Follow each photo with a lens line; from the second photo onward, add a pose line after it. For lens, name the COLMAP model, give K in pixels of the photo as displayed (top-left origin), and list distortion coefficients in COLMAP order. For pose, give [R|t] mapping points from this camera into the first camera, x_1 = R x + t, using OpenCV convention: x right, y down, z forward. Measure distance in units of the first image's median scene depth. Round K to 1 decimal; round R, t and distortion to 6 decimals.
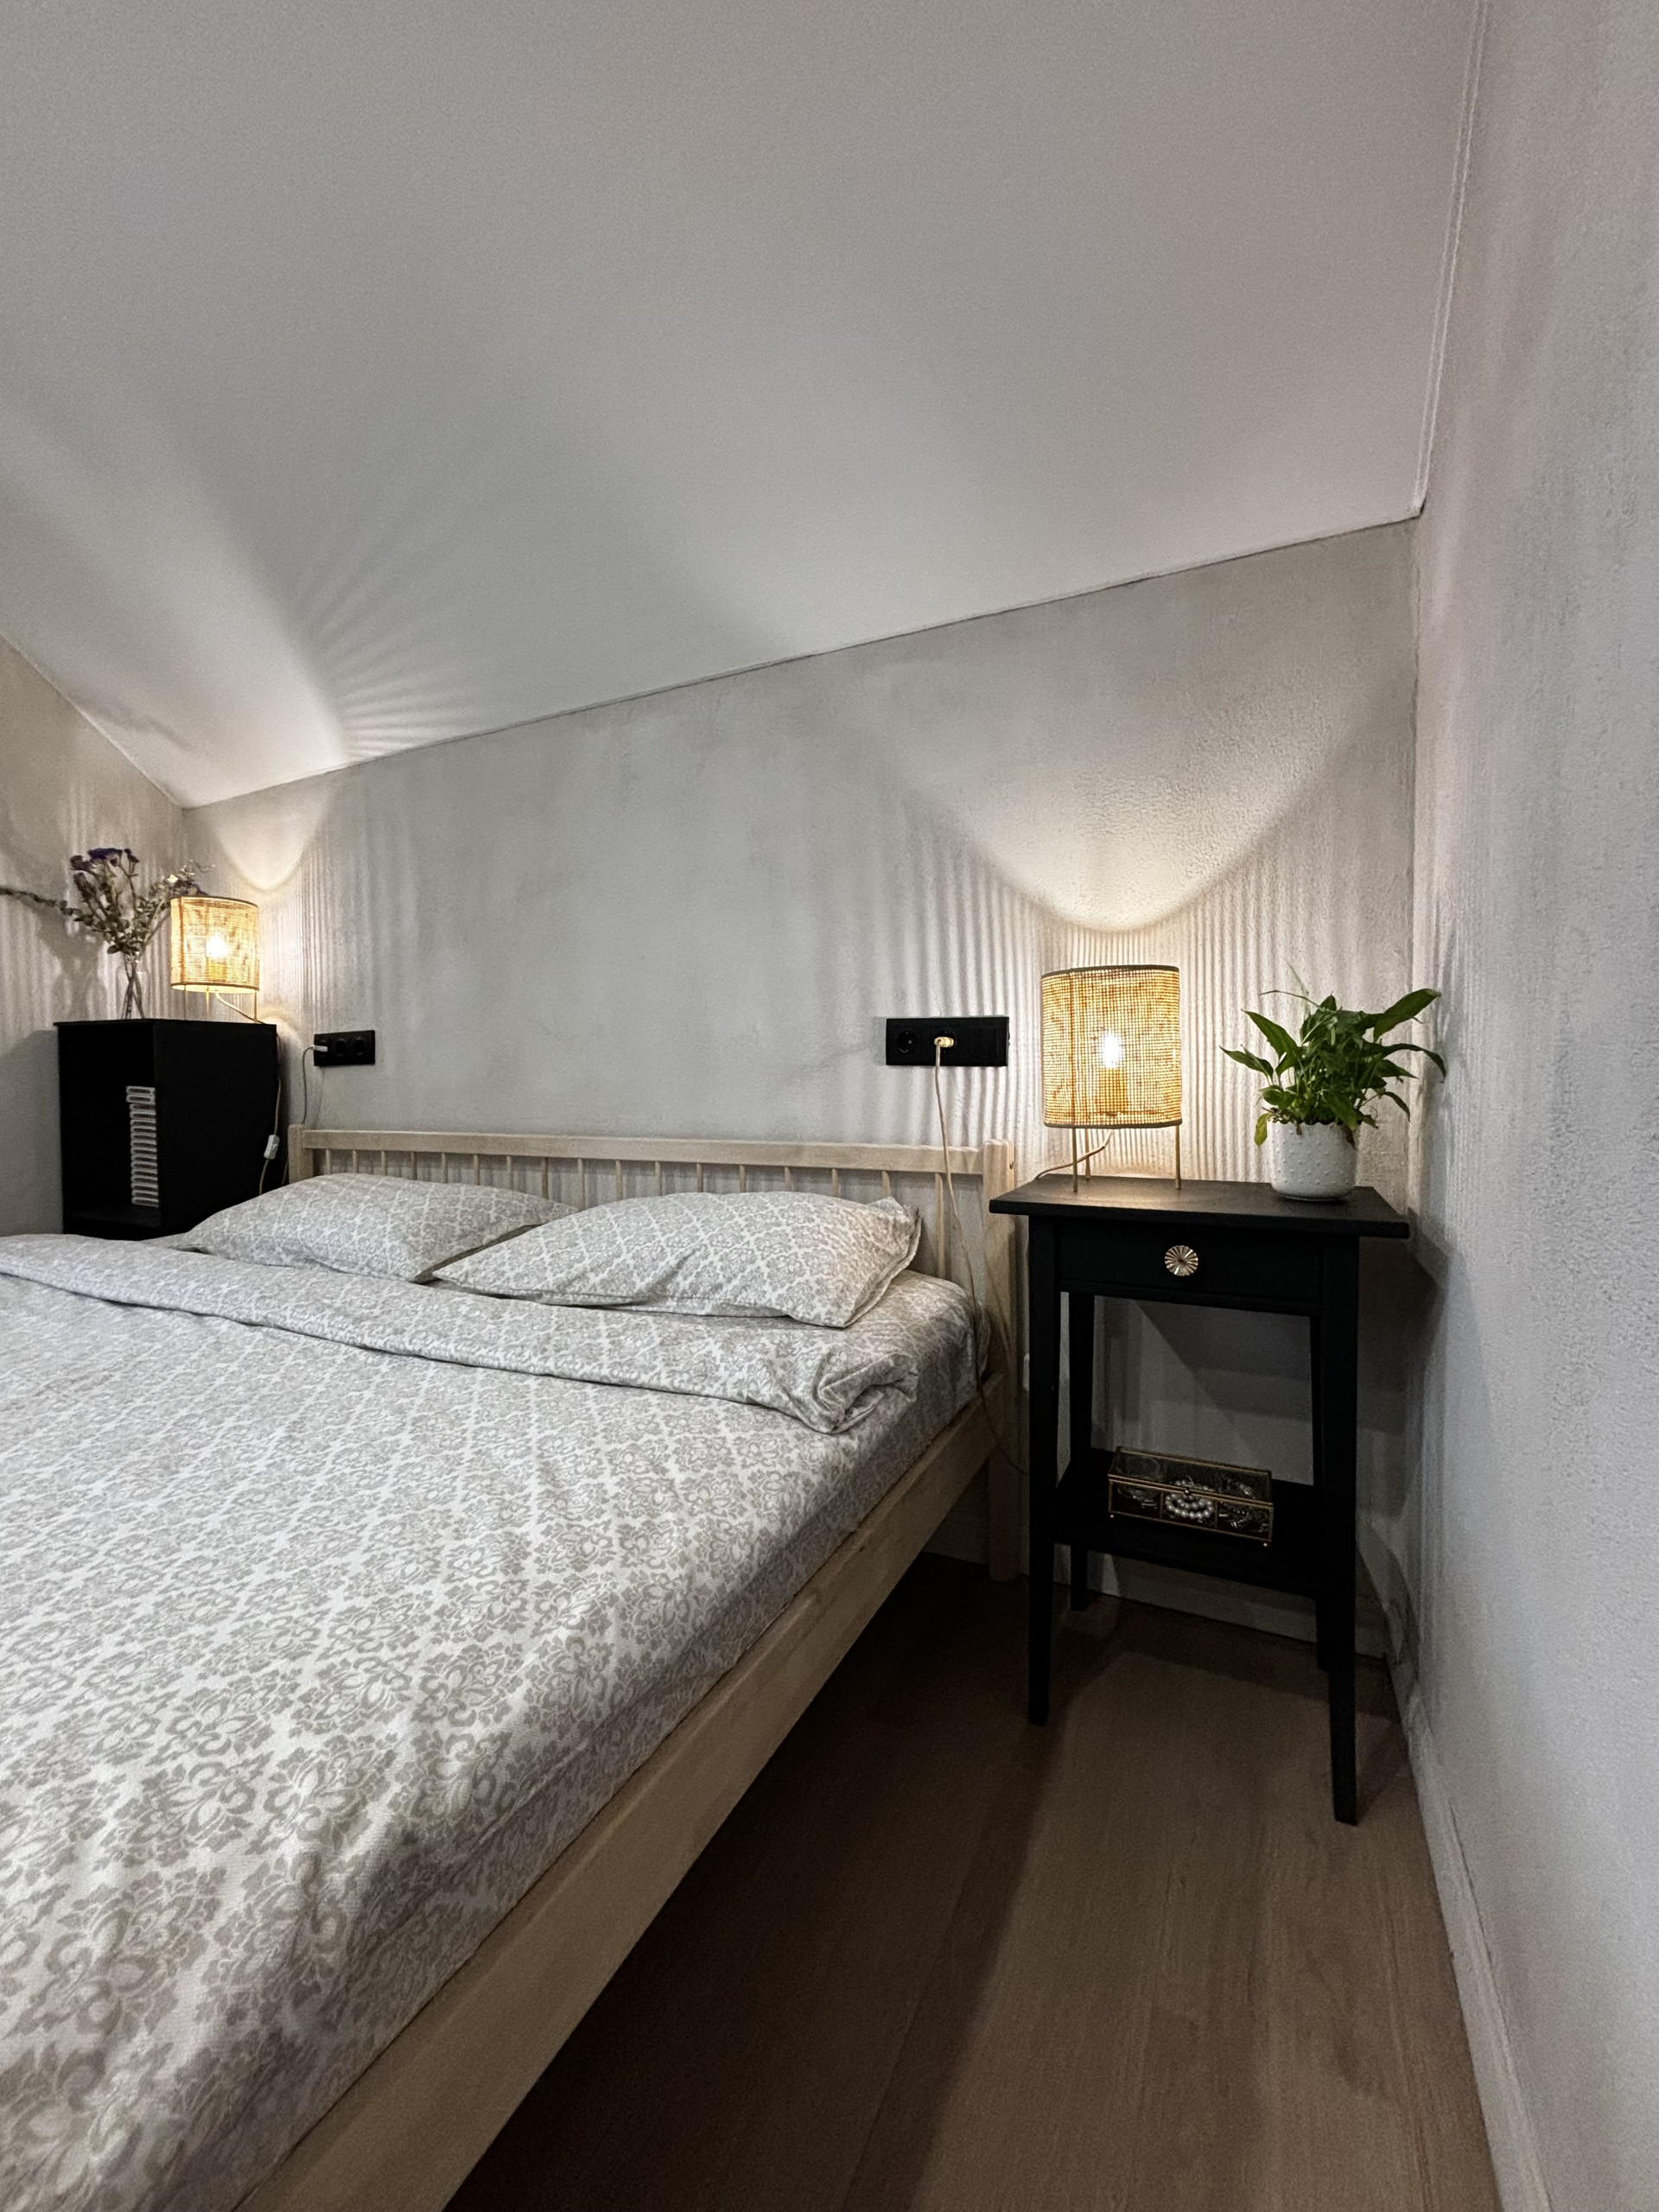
lens RADIAL K [[885.4, 0, 831.6], [0, 885.4, 1105.0], [0, 0, 1]] dist [-0.001041, 0.000322]
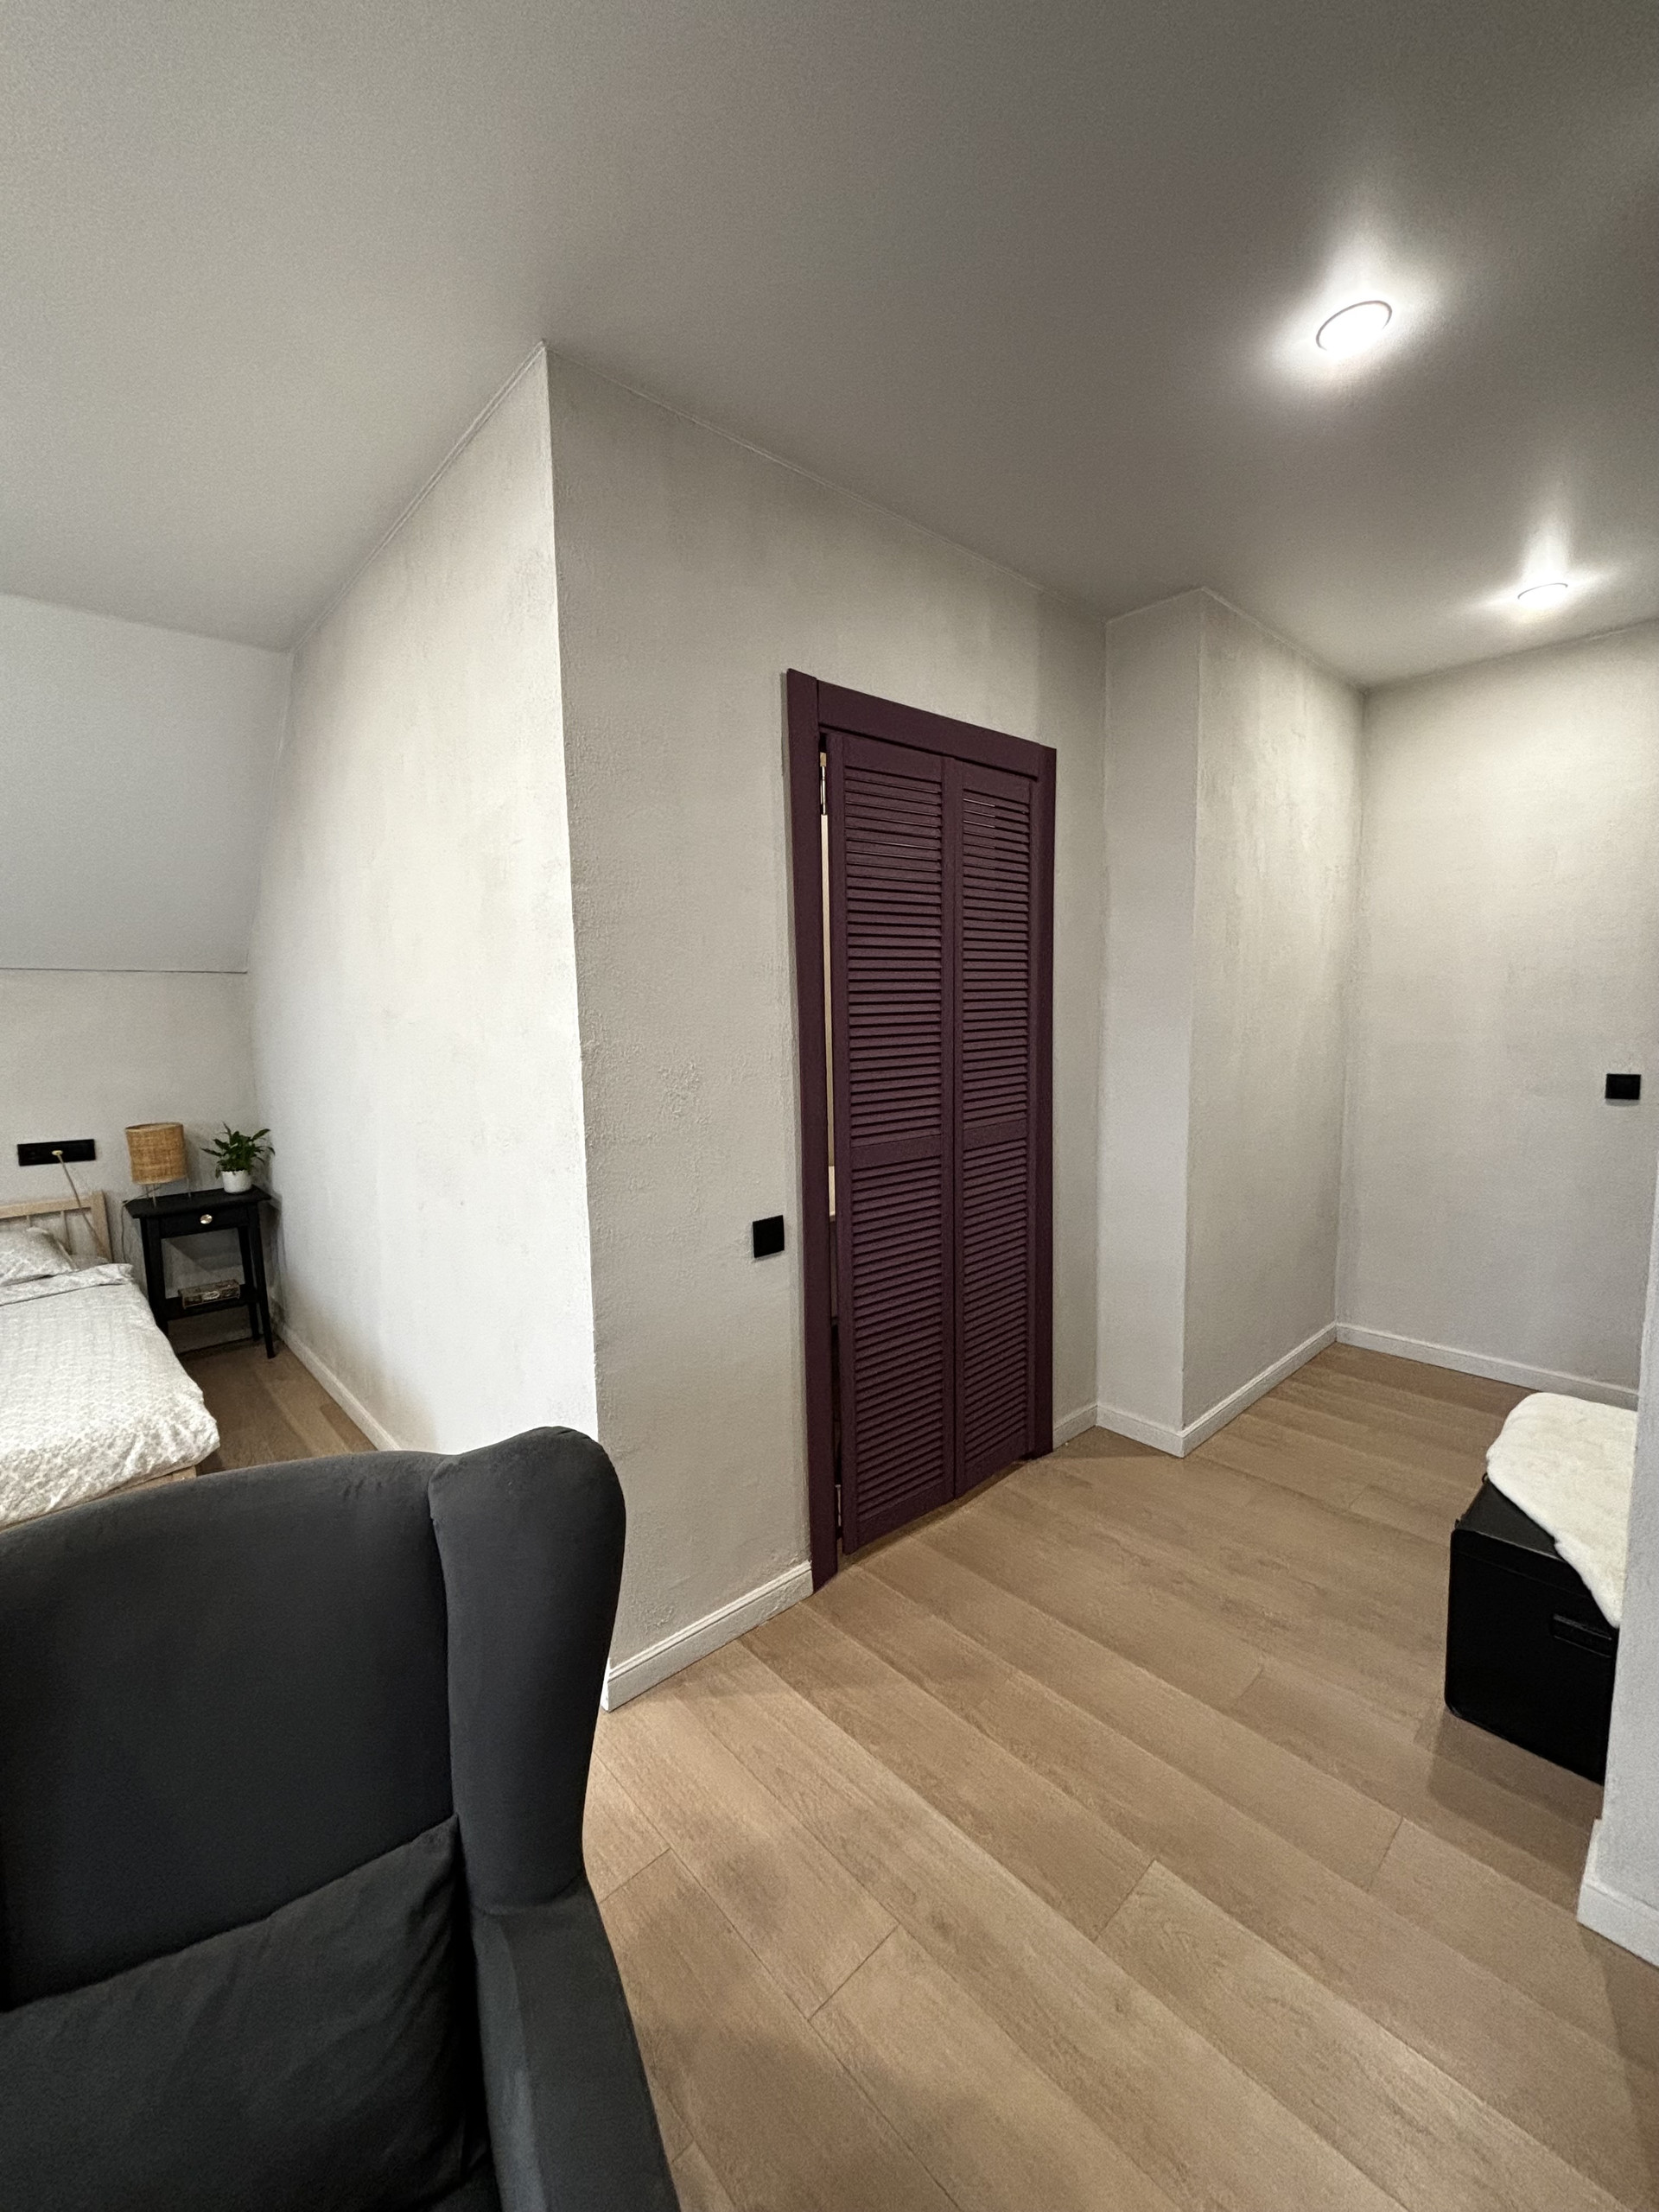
lens RADIAL K [[885.4, 0, 831.6], [0, 885.4, 1105.0], [0, 0, 1]] dist [-0.001041, 0.000322]
pose [[0.412655, -0.119724, 0.902985, -1.407514], [0.050242, 0.992807, 0.108673, -0.440746], [-0.909501, 0.000523, 0.415702, -2.254900]]
